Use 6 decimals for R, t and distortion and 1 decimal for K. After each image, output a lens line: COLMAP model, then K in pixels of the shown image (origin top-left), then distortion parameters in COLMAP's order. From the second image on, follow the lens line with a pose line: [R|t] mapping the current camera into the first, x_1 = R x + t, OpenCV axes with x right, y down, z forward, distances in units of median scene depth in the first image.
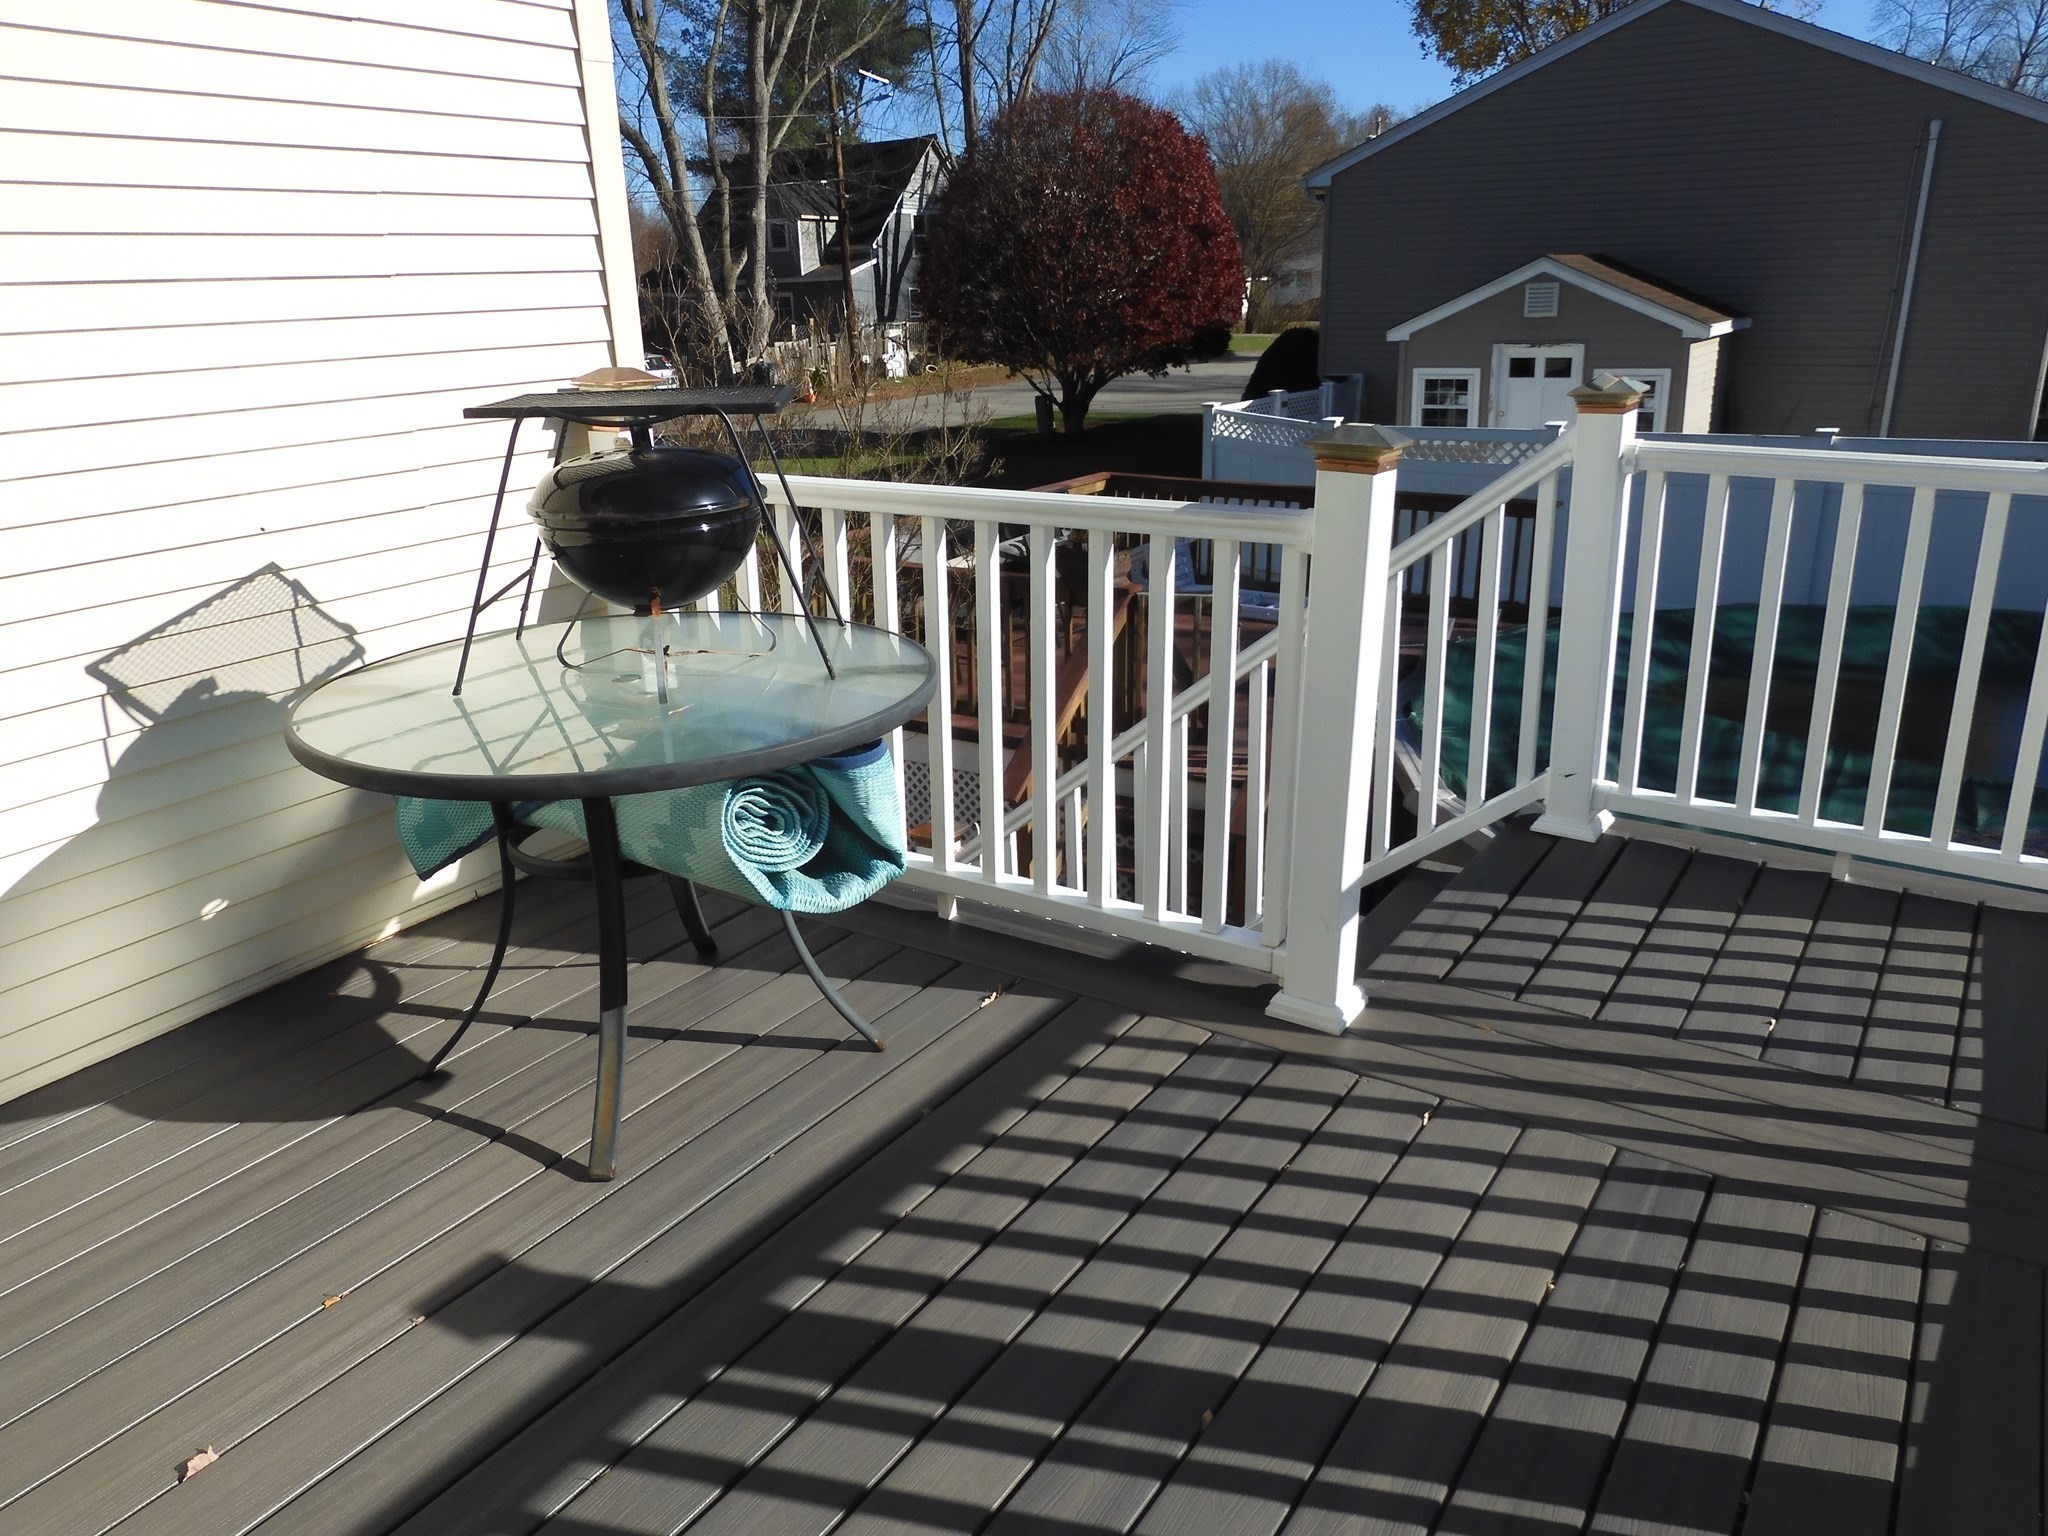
lens RADIAL K [[1475.4, 0, 1024.1], [0, 1475.4, 775.1], [0, 0, 1]] dist [0.003997, 0.011288]
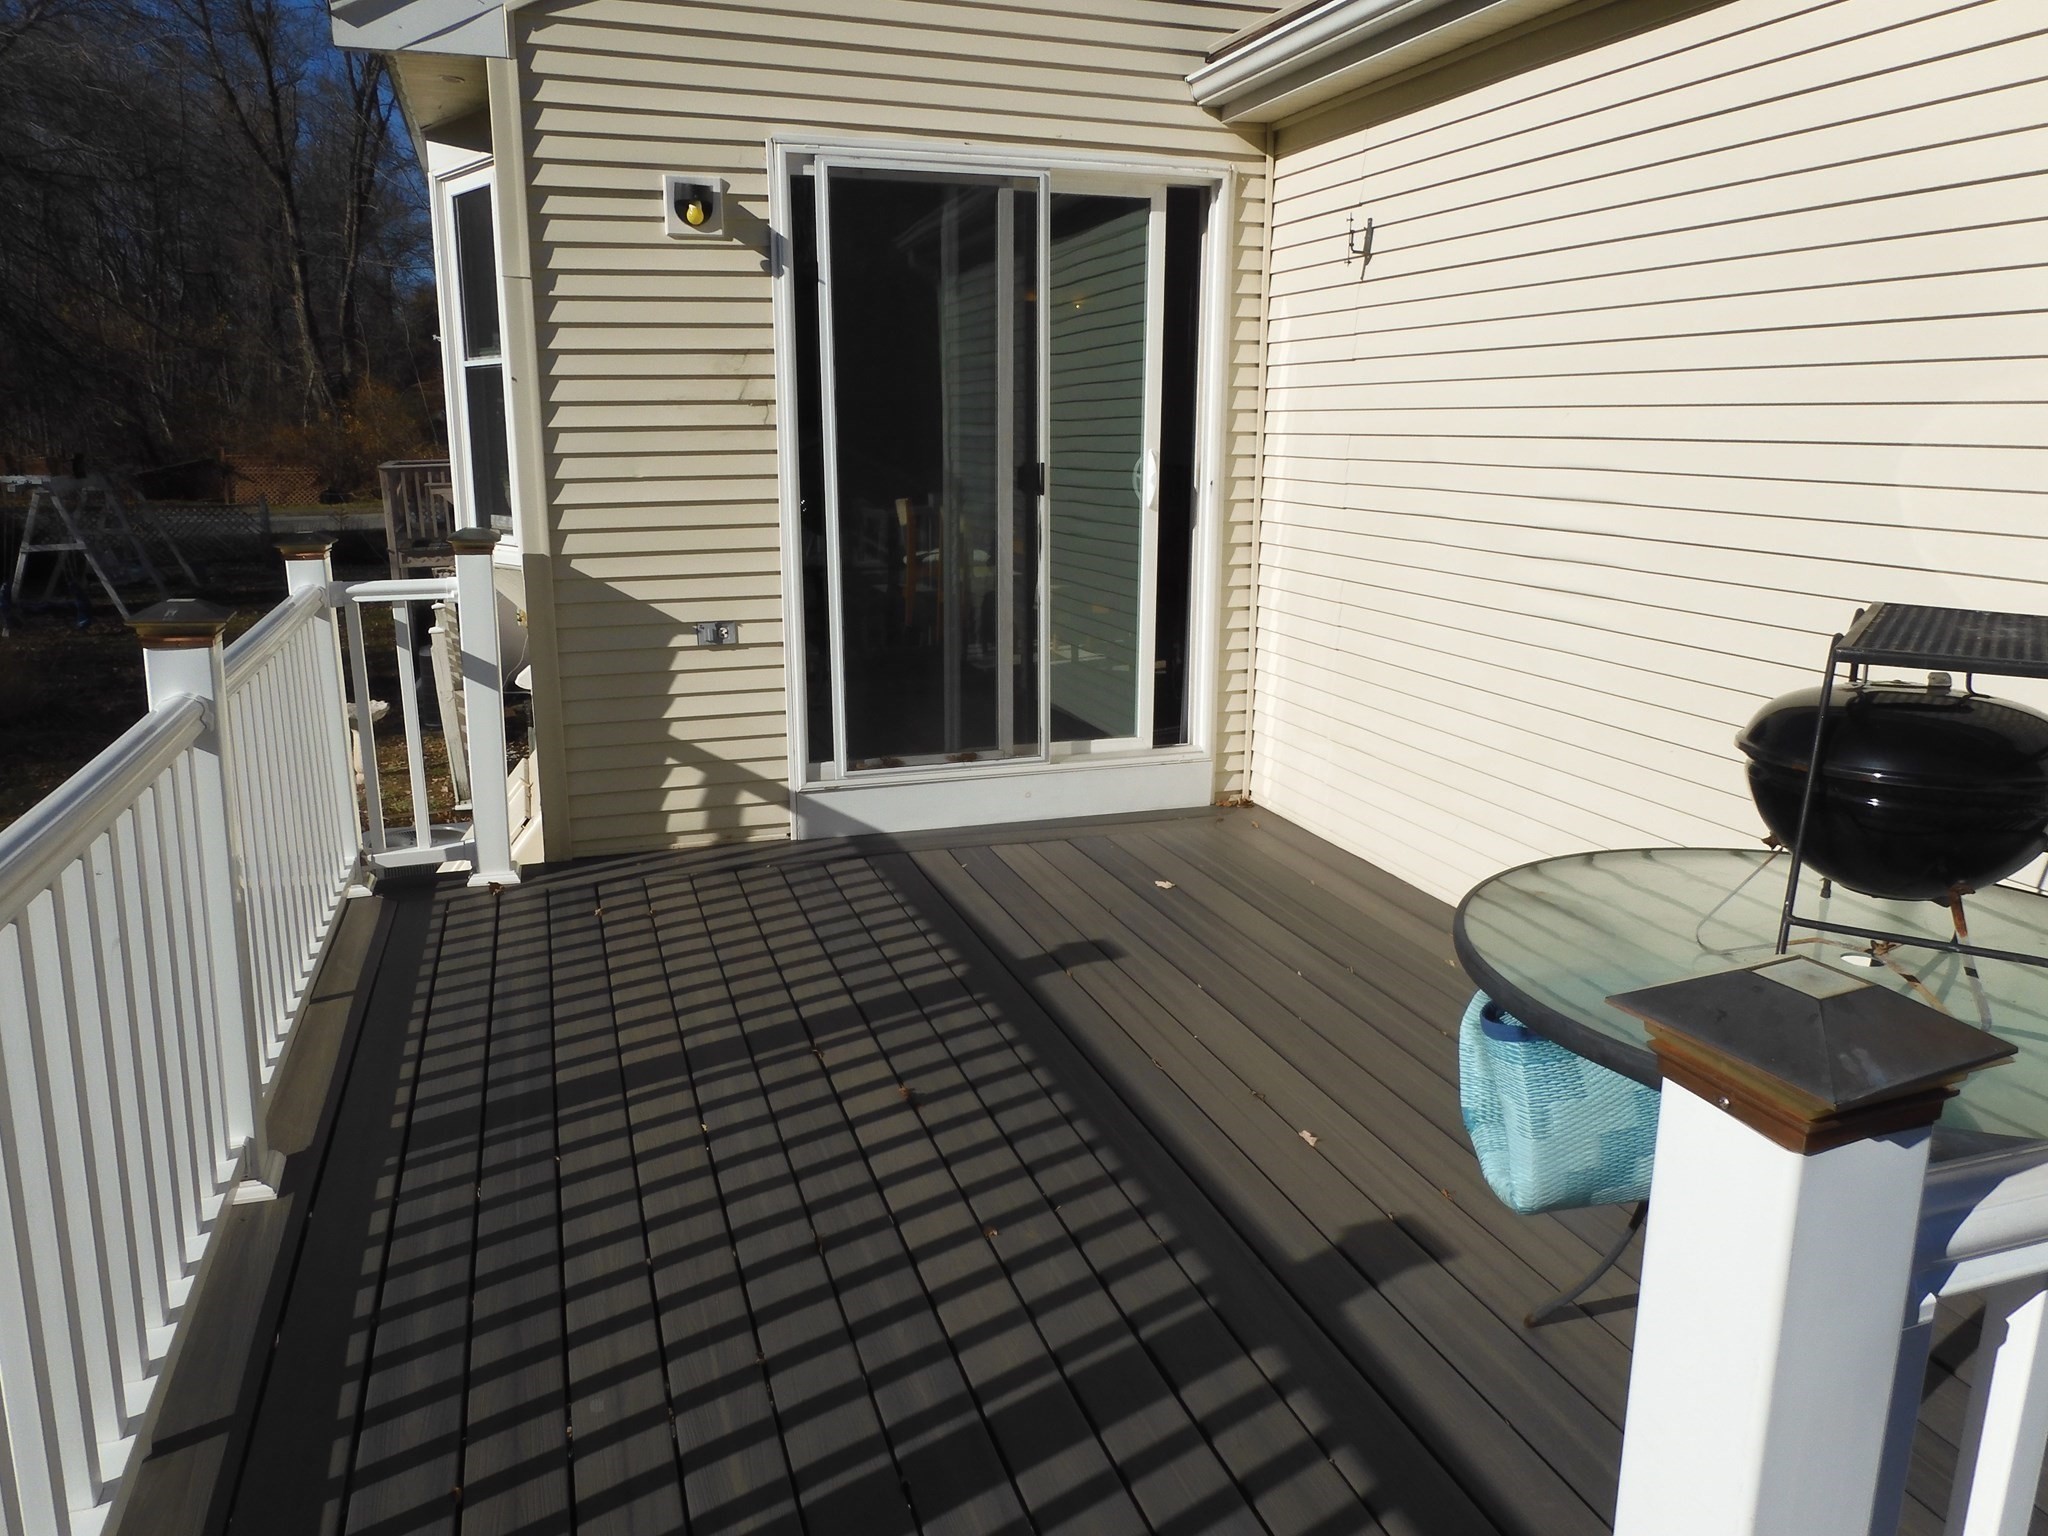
lens RADIAL K [[1475.4, 0, 1029.1], [0, 1475.4, 762.5], [0, 0, 1]] dist [0.003997, 0.011288]
pose [[-0.628682, 0.179281, -0.756715, 0.434108], [-0.262357, 0.867120, 0.423406, -0.275674], [0.732071, 0.464717, -0.498107, 0.744017]]
